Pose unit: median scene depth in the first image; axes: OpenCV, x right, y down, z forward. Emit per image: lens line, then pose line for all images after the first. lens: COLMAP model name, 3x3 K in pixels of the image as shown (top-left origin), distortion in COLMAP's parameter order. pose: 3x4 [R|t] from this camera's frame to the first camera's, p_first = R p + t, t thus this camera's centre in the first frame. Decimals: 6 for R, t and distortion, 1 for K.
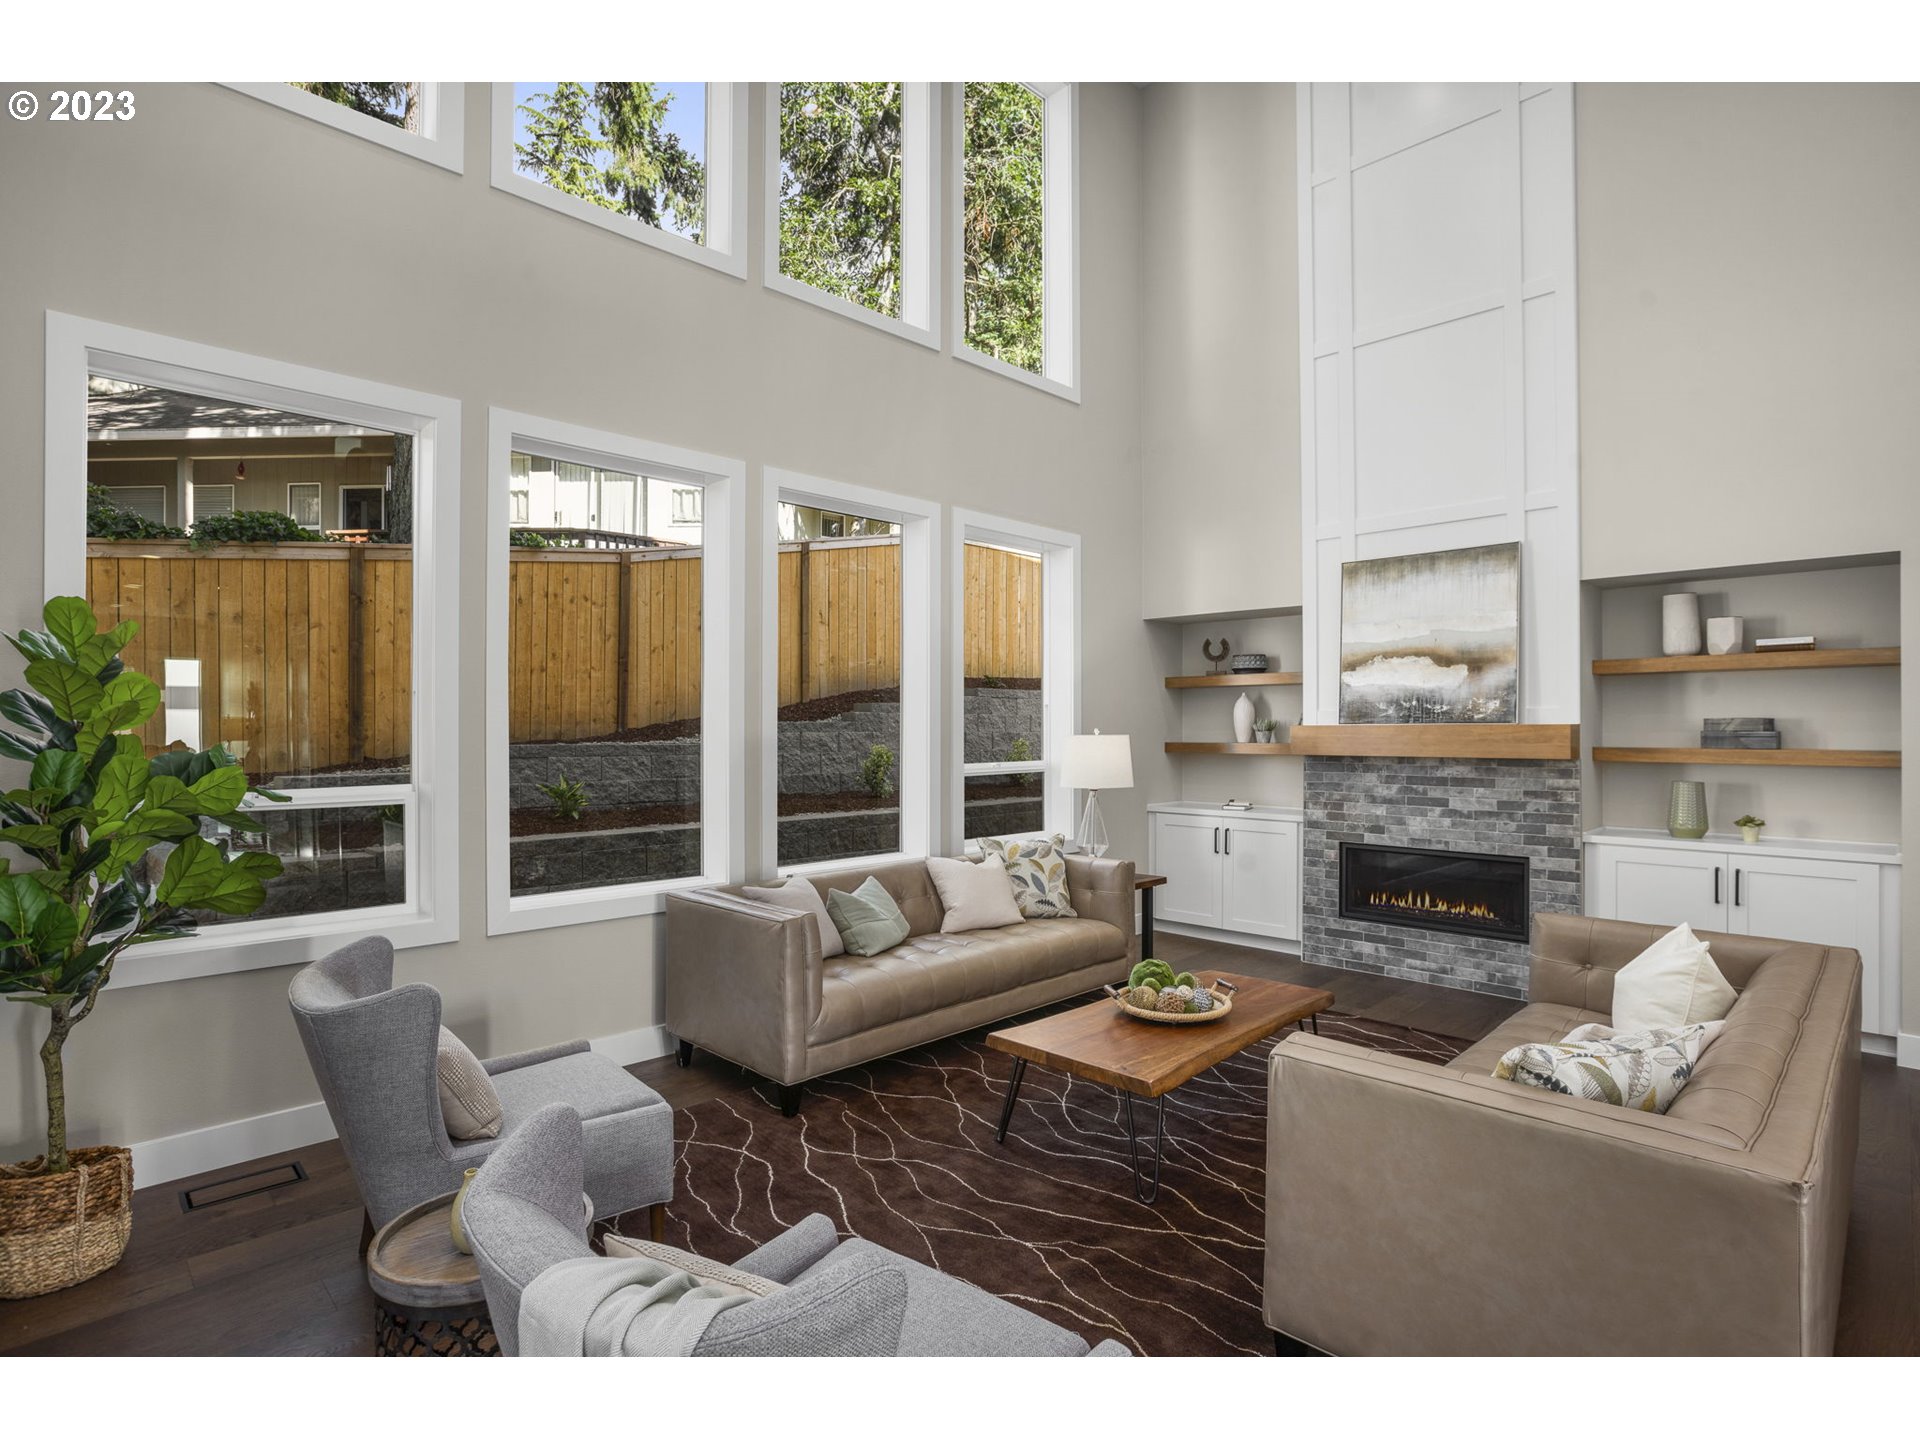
lens RADIAL K [[968.1, 0, 960.0], [0, 968.1, 720.0], [0, 0, 1]] dist [-0.035151, 0.000322]
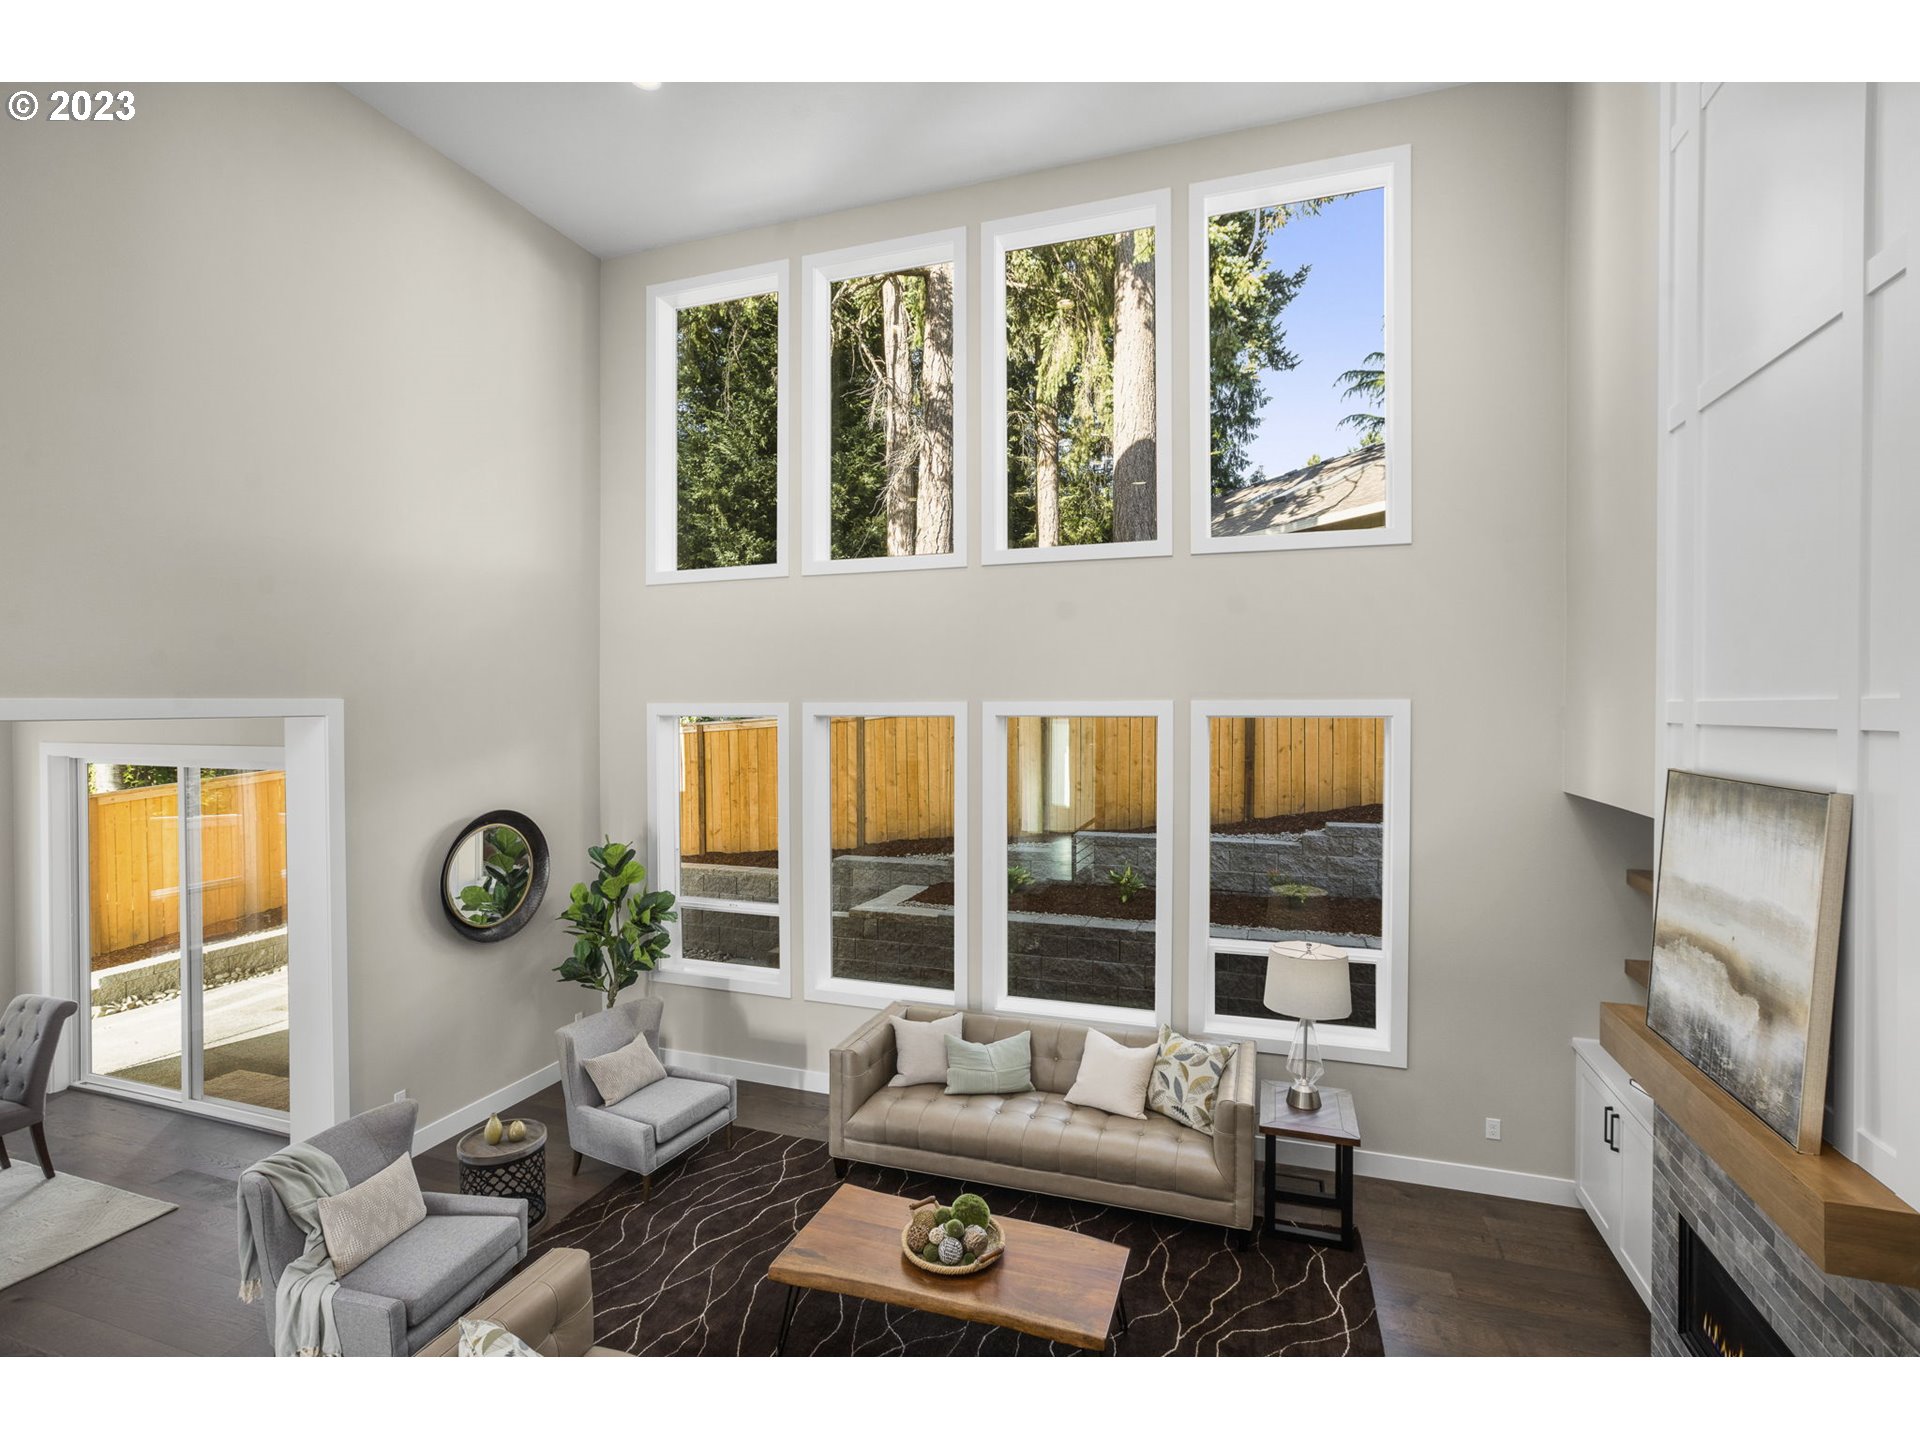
lens RADIAL K [[872.8, 0, 960.0], [0, 872.8, 720.0], [0, 0, 1]] dist [-0.019830, 0.000563]
pose [[0.443615, 0.005902, -0.896198, 0.715118], [0.004311, 0.999953, 0.008719, -0.199685], [0.896207, -0.007732, 0.443569, 0.382542]]
